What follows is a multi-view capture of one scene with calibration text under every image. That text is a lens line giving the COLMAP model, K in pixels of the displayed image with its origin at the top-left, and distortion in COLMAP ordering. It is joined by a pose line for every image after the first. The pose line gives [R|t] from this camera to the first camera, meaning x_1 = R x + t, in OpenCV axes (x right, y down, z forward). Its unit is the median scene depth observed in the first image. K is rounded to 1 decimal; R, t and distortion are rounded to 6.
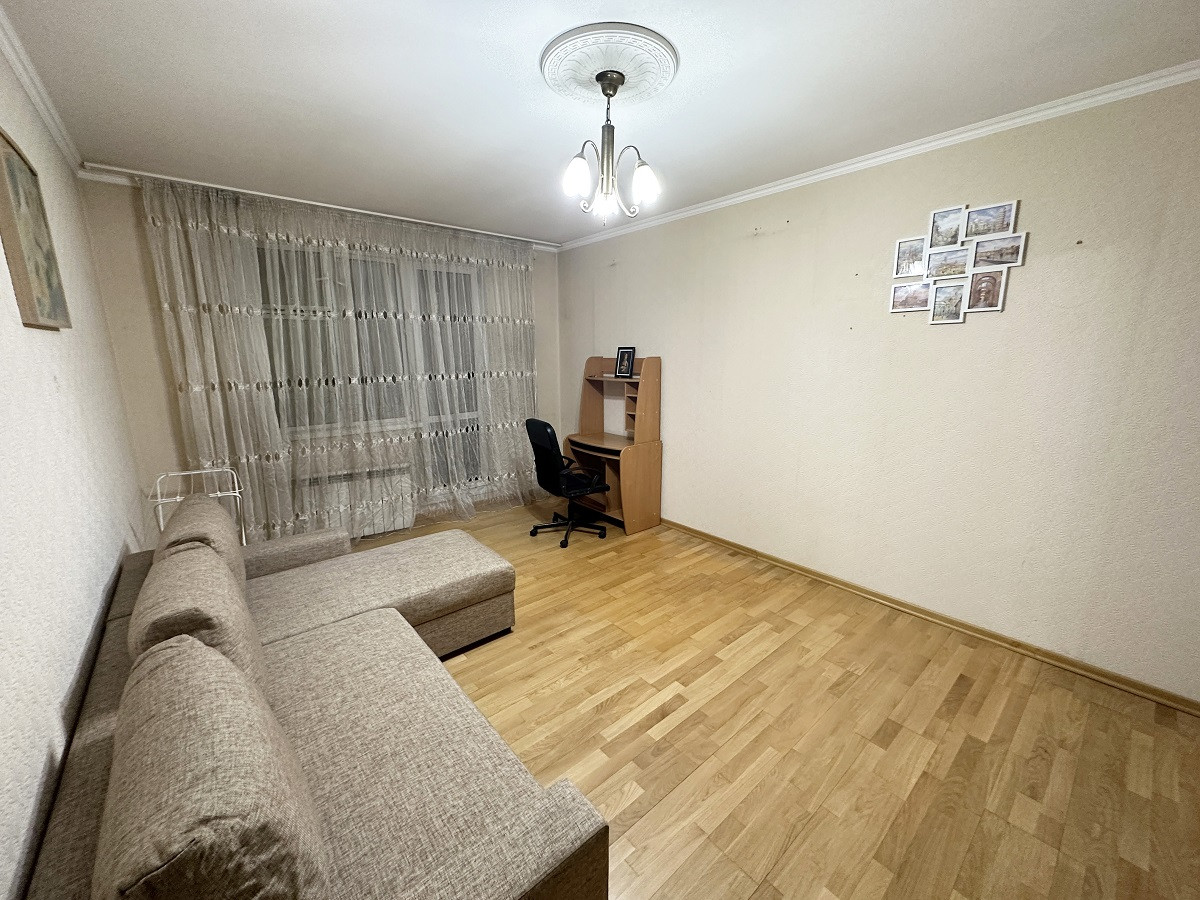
lens RADIAL K [[475.2, 0, 601.4], [0, 475.2, 450.2], [0, 0, 1]] dist [0.001772, -0.000284]
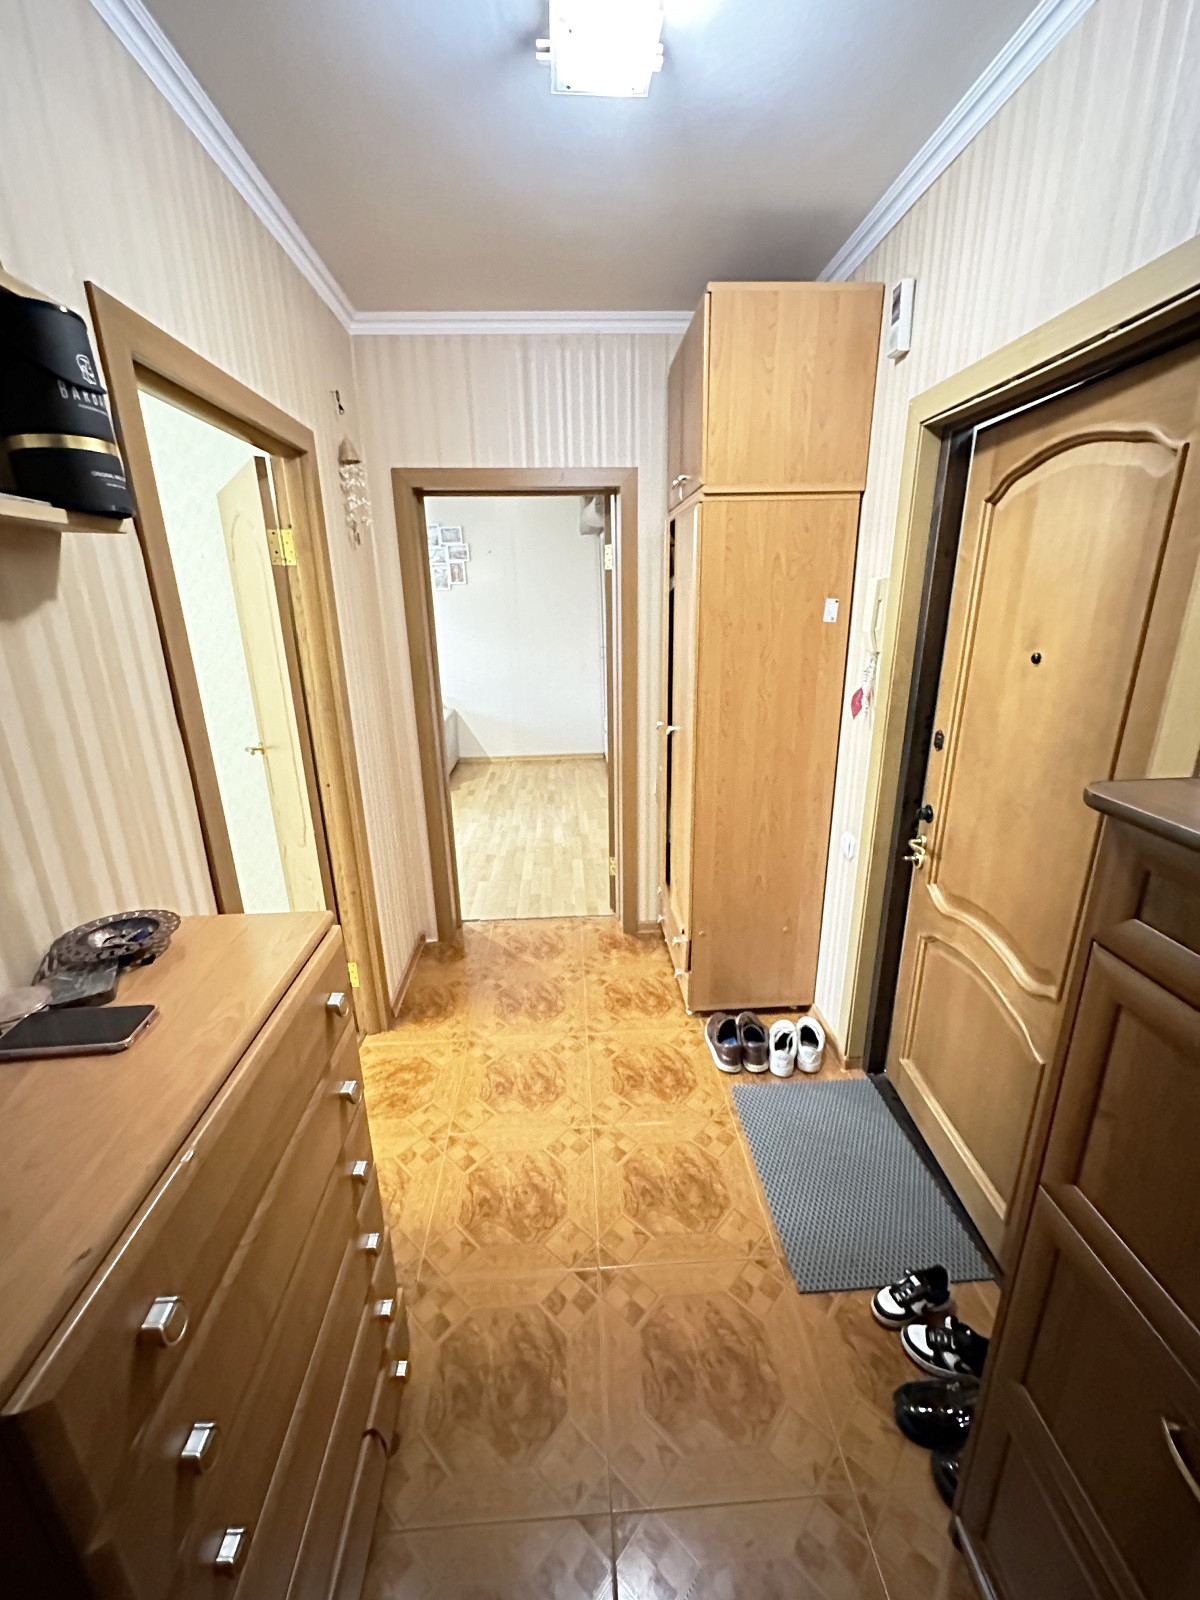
lens RADIAL K [[633.6, 0, 599.5], [0, 633.6, 790.3], [0, 0, 1]] dist [0.001772, -0.000284]
pose [[0.596339, -0.241236, 0.765627, -0.902472], [0.175500, 0.969883, 0.168898, 0.159488], [-0.783313, 0.033647, 0.620716, -0.887892]]
